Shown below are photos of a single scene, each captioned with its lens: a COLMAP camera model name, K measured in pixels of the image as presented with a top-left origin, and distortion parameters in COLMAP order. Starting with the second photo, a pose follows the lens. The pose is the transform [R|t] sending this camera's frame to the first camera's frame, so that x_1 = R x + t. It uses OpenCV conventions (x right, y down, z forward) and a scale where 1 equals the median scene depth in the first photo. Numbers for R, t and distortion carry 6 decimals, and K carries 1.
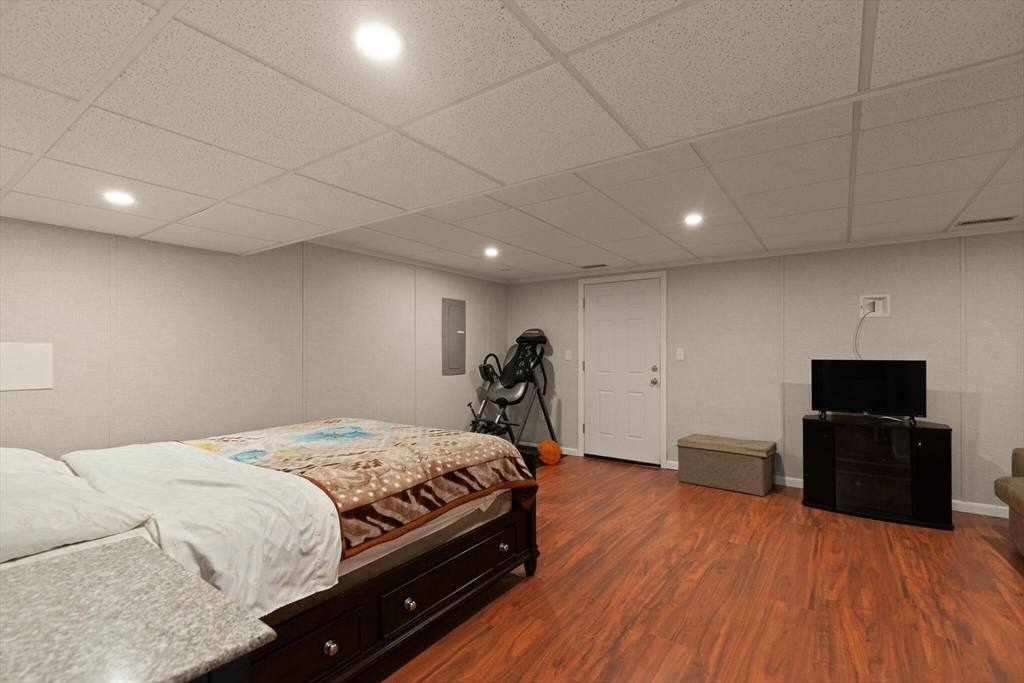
lens RADIAL K [[472.6, 0, 521.3], [0, 472.6, 345.8], [0, 0, 1]] dist [0.007200, 0.000127]
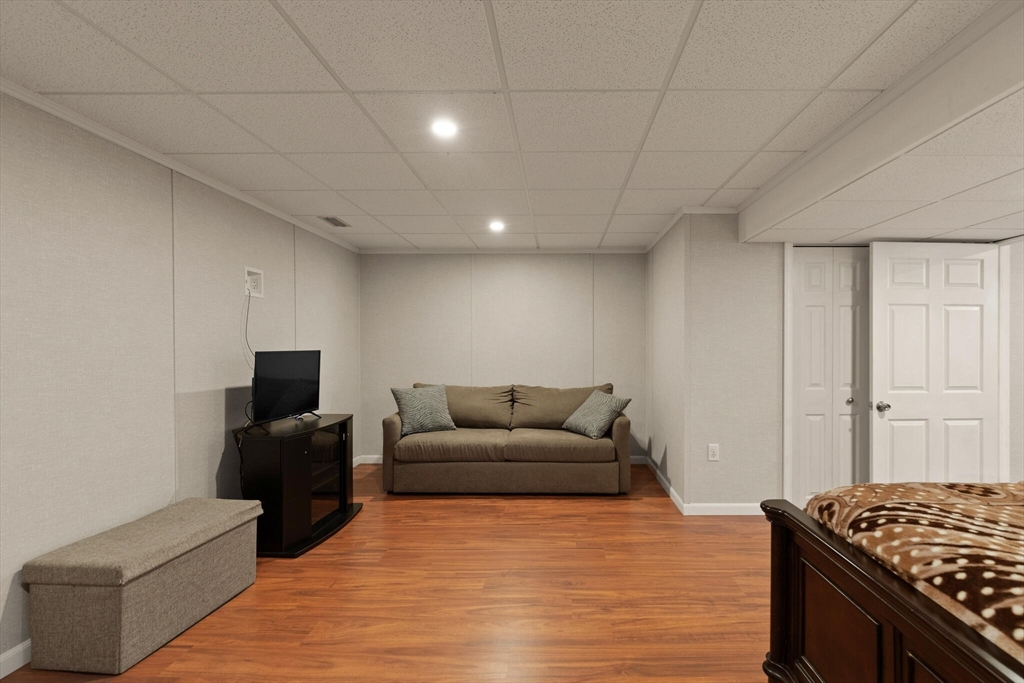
lens RADIAL K [[502.4, 0, 554.8], [0, 502.4, 349.7], [0, 0, 1]] dist [0.002105, -0.002845]
pose [[-0.564996, -0.008856, 0.825046, -0.318420], [-0.011847, 0.999926, 0.002621, 0.026804], [-0.825009, -0.008294, -0.565059, 1.476689]]
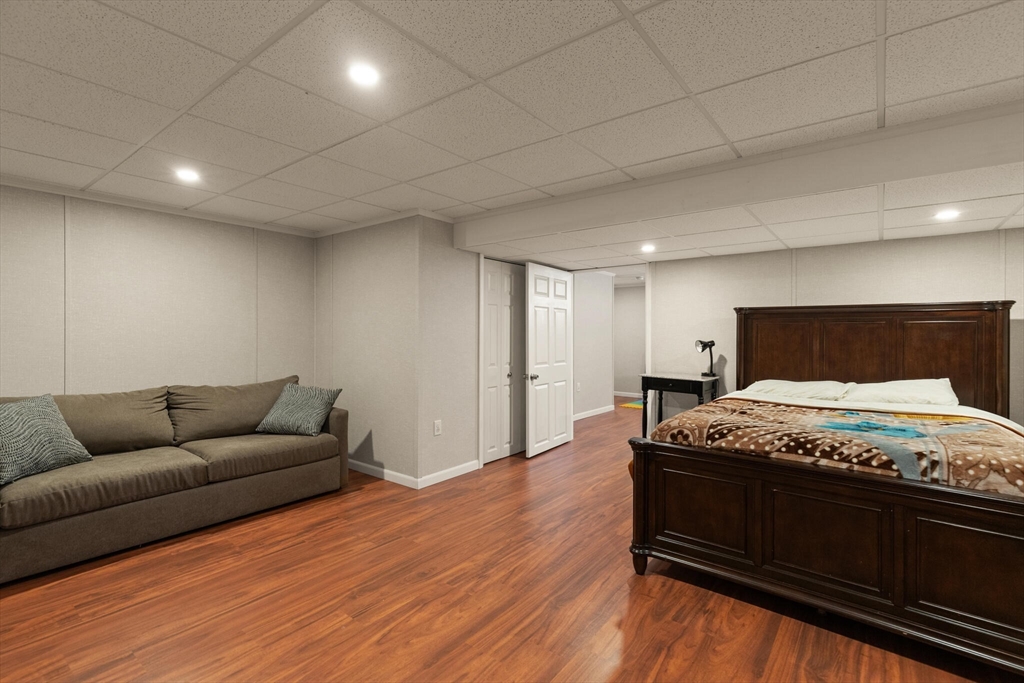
lens RADIAL K [[472.6, 0, 517.3], [0, 472.6, 334.4], [0, 0, 1]] dist [0.007200, 0.000127]
pose [[-0.998554, -0.004991, 0.053518, 0.192884], [-0.005663, 0.999907, -0.012416, 0.030087], [-0.053451, -0.012701, -0.998490, 1.780688]]
